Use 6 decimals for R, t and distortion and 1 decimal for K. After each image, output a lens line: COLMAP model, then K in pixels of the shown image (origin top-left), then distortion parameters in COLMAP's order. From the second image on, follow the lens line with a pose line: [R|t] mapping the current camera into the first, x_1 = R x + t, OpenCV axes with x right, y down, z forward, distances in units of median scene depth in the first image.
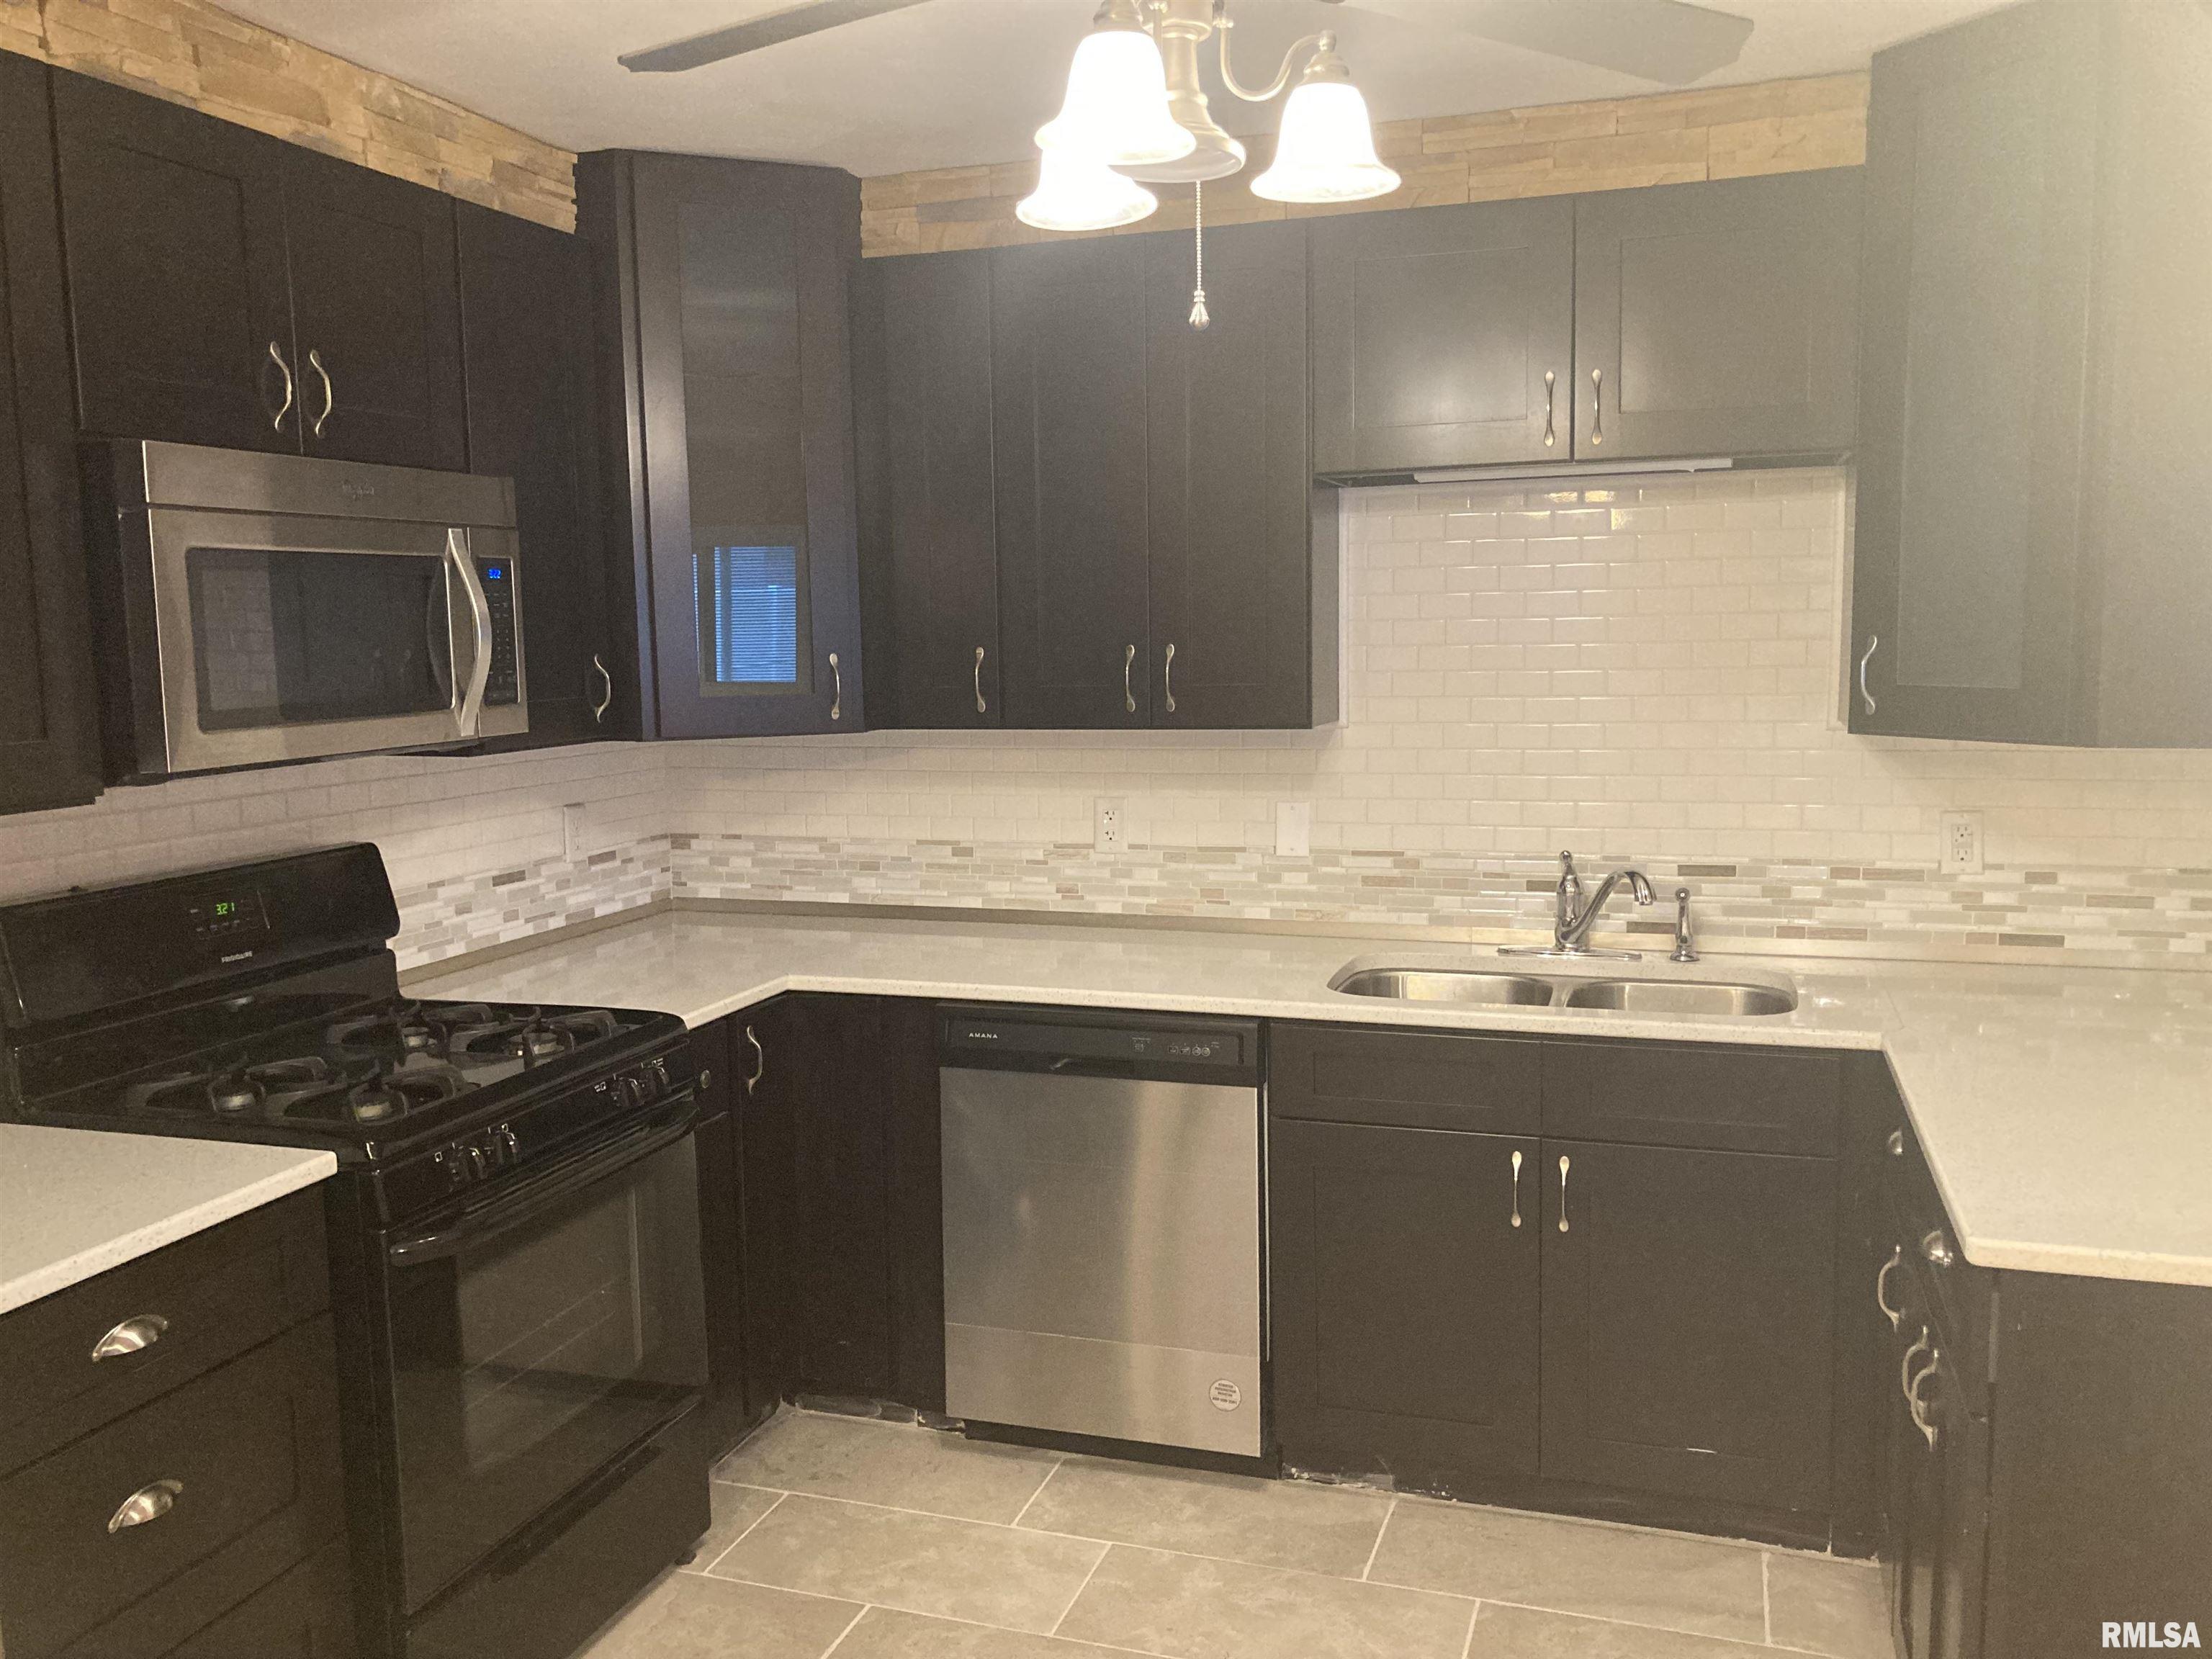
lens RADIAL K [[1821.9, 0, 1074.8], [0, 1821.9, 831.7], [0, 0, 1]] dist [0.031398, -0.033533]
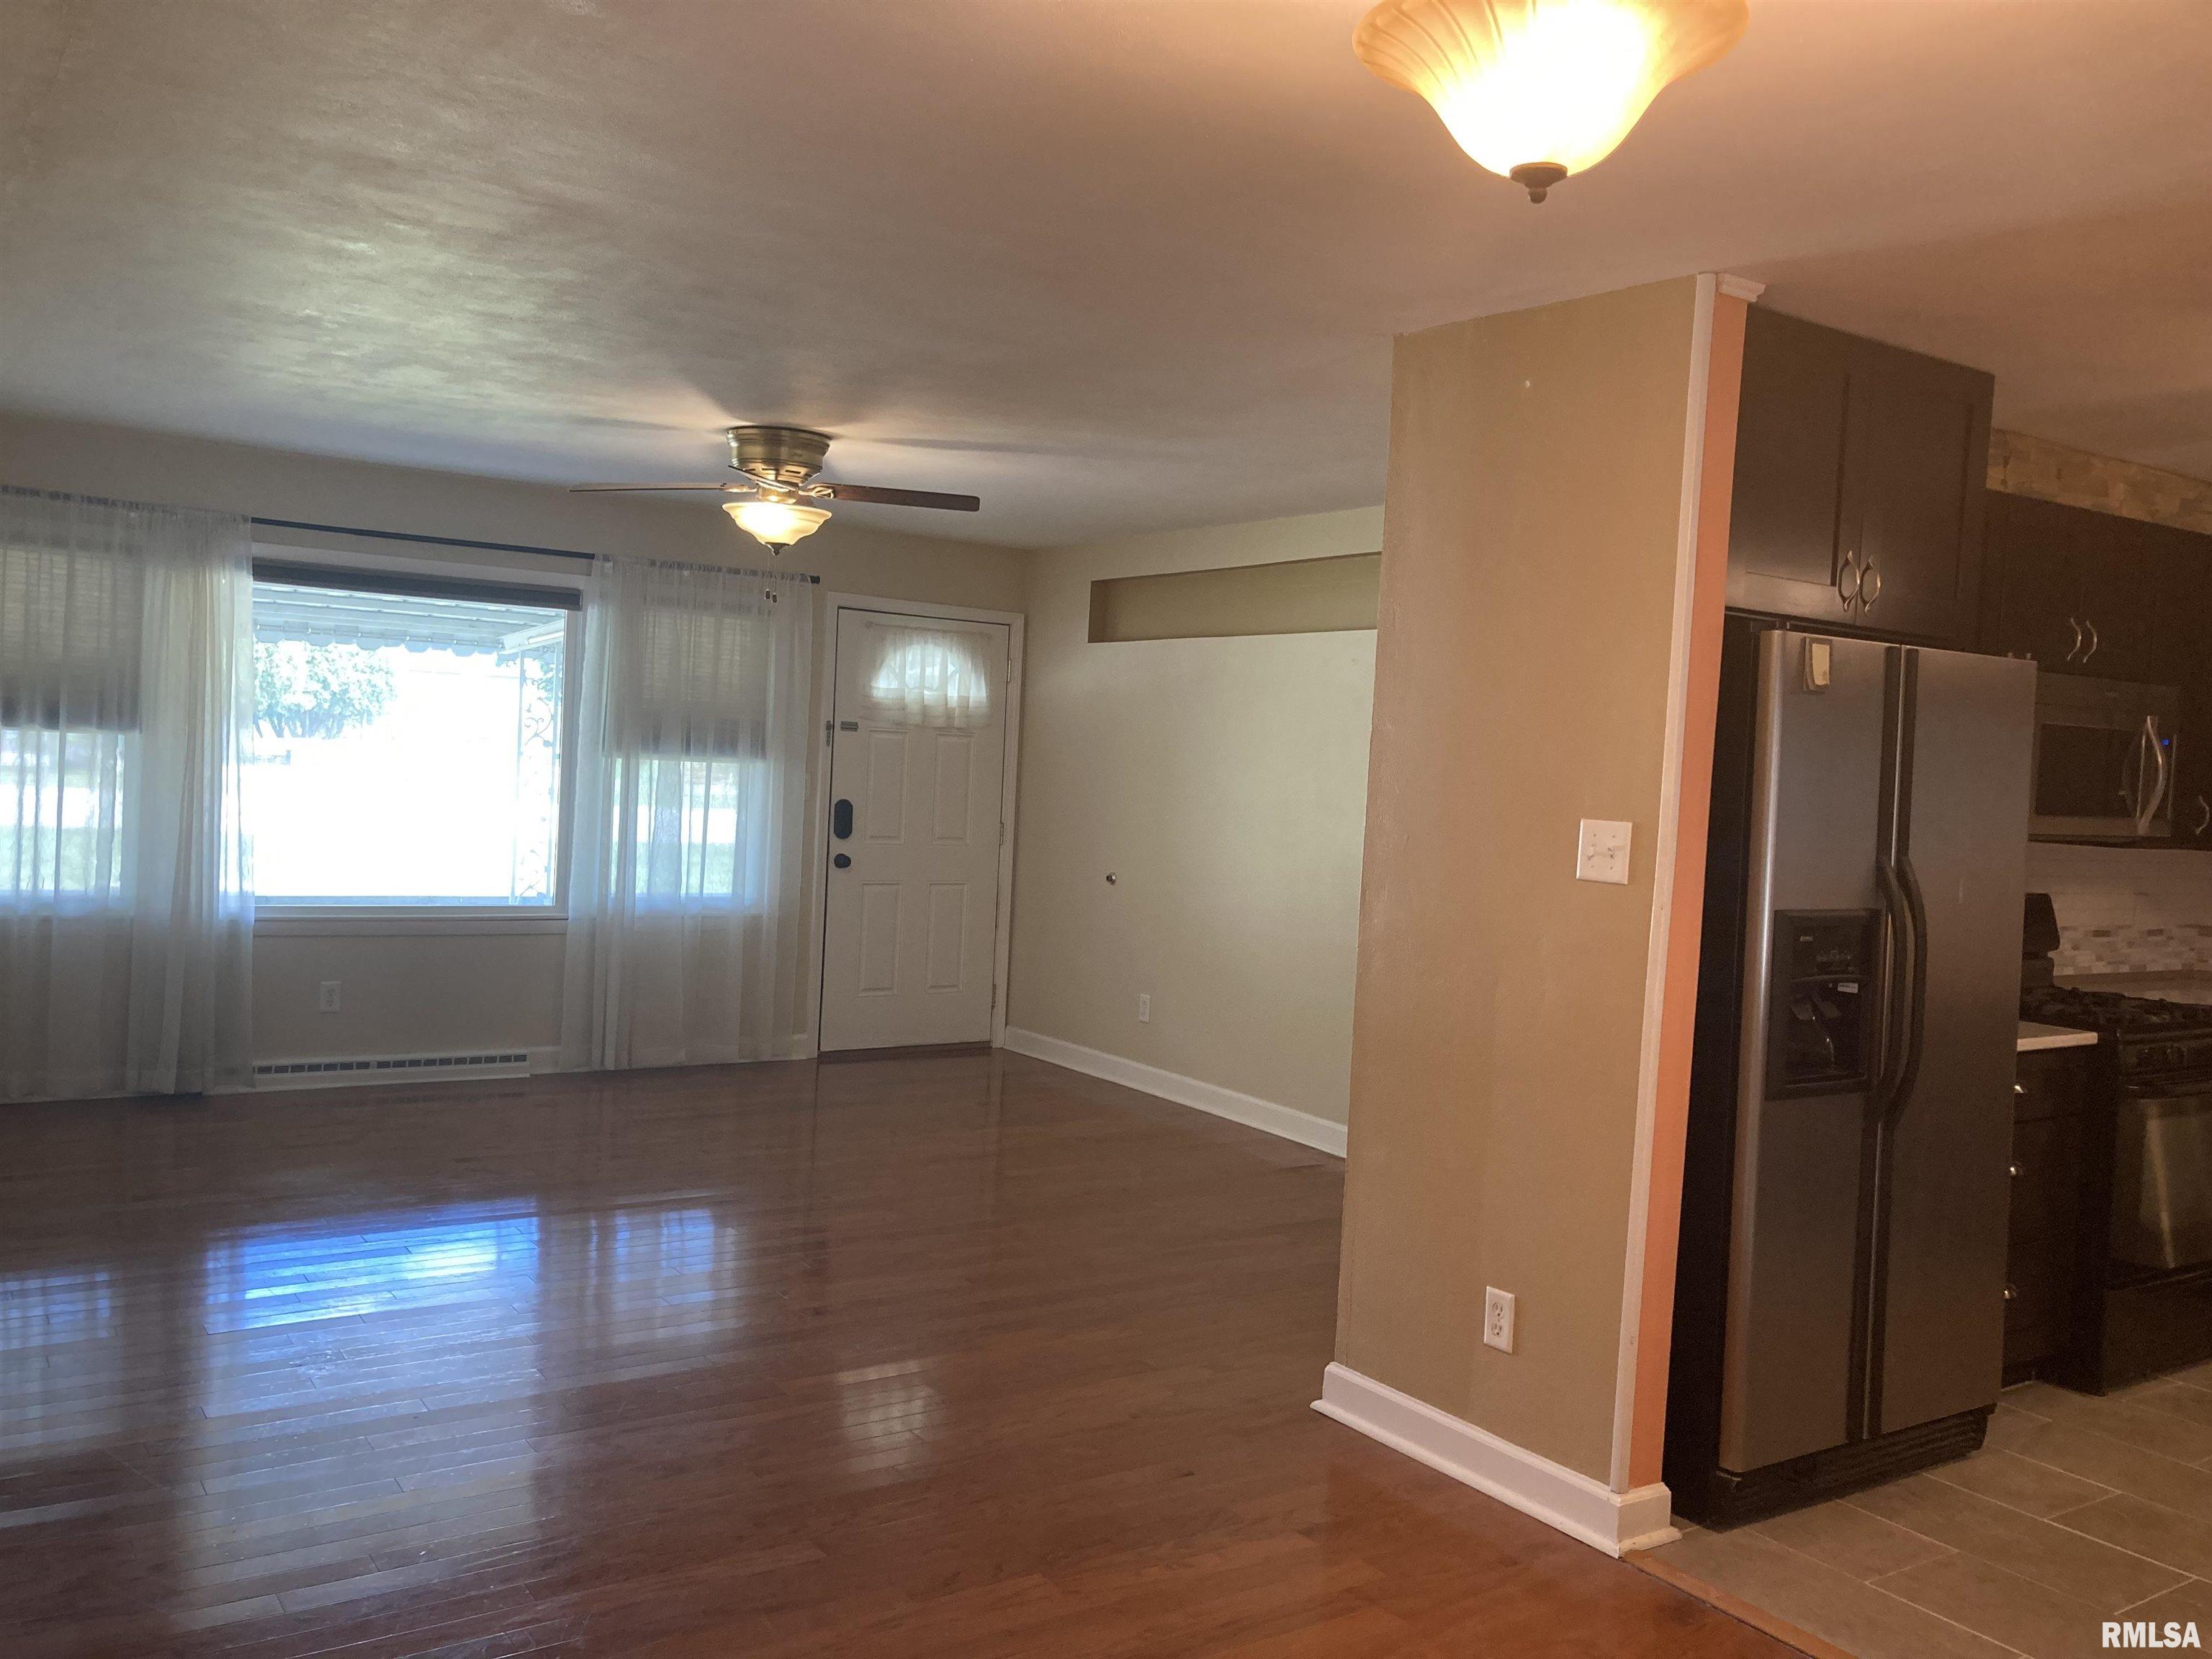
lens RADIAL K [[1821.9, 0, 1106.0], [0, 1821.9, 824.7], [0, 0, 1]] dist [0.031398, -0.033533]
pose [[0.797631, 0.085279, -0.597087, -0.067365], [-0.135384, 0.990007, -0.039457, 0.120812], [0.587756, 0.112308, 0.801206, -0.835460]]
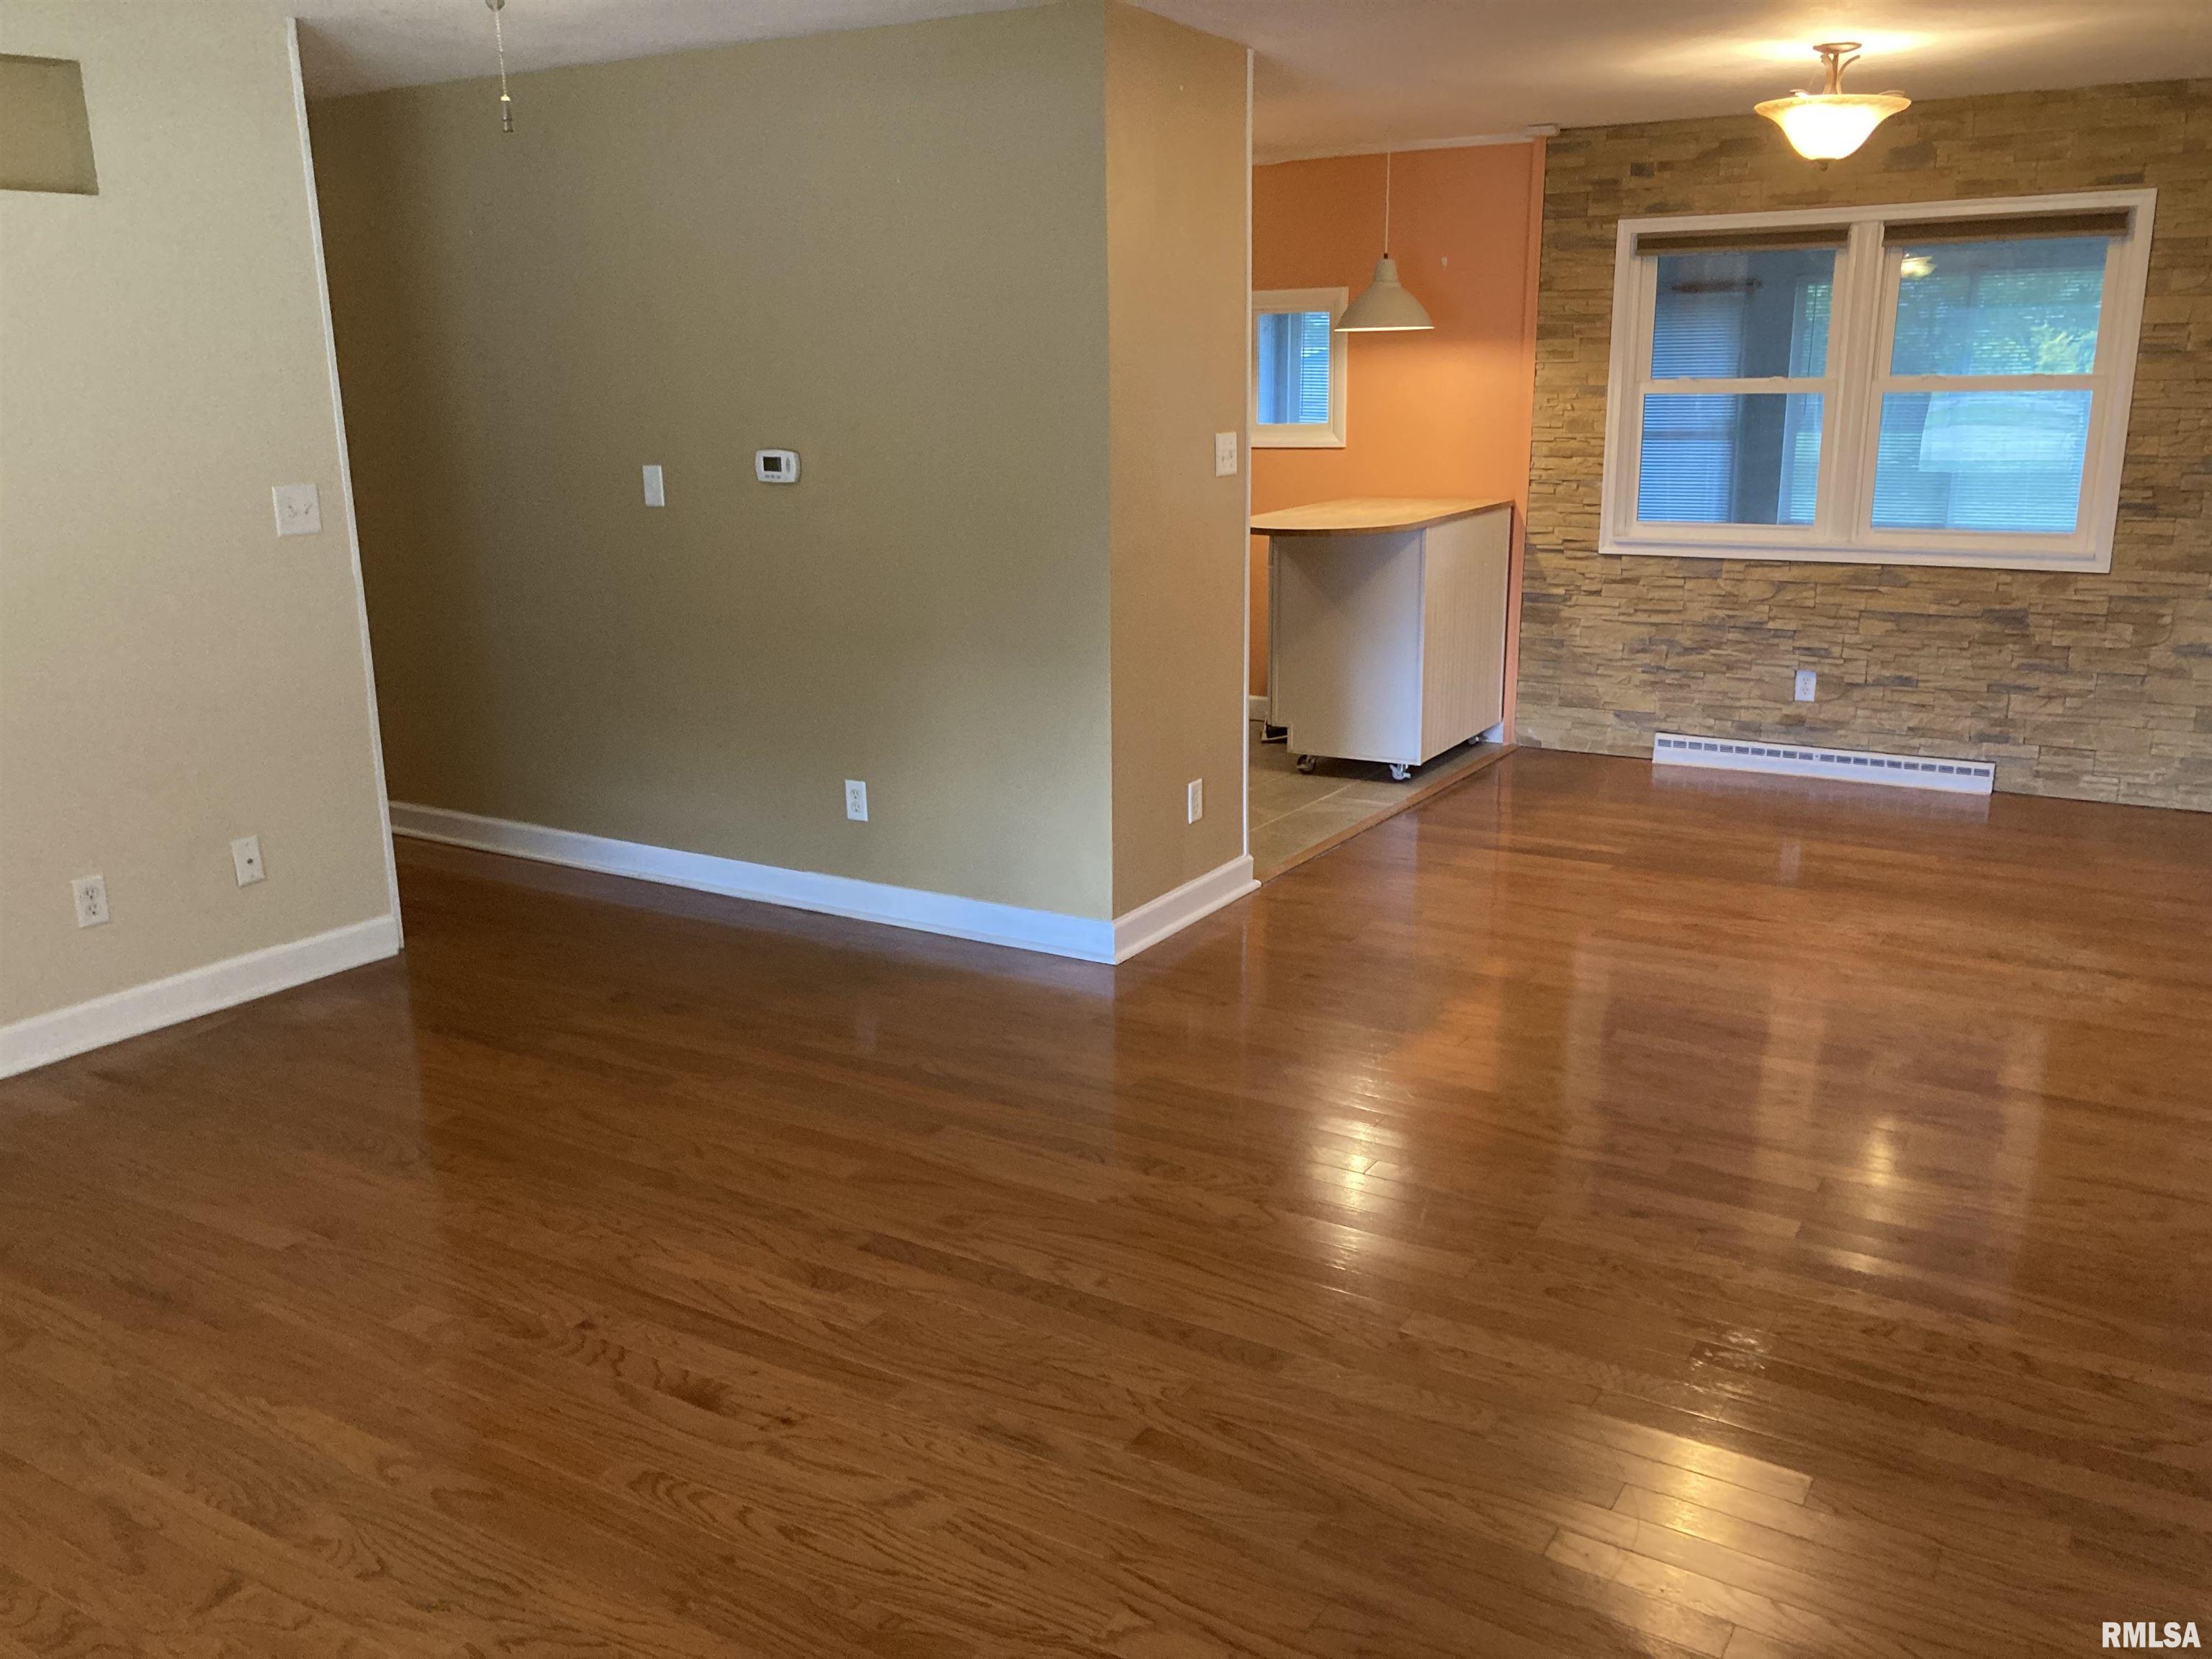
lens RADIAL K [[1821.9, 0, 1123.0], [0, 1821.9, 840.3], [0, 0, 1]] dist [0.031398, -0.033533]
pose [[0.212275, -0.229687, 0.949833, -2.038949], [0.118483, 0.970863, 0.208293, 0.041259], [-0.970001, 0.068323, 0.233304, -0.068586]]
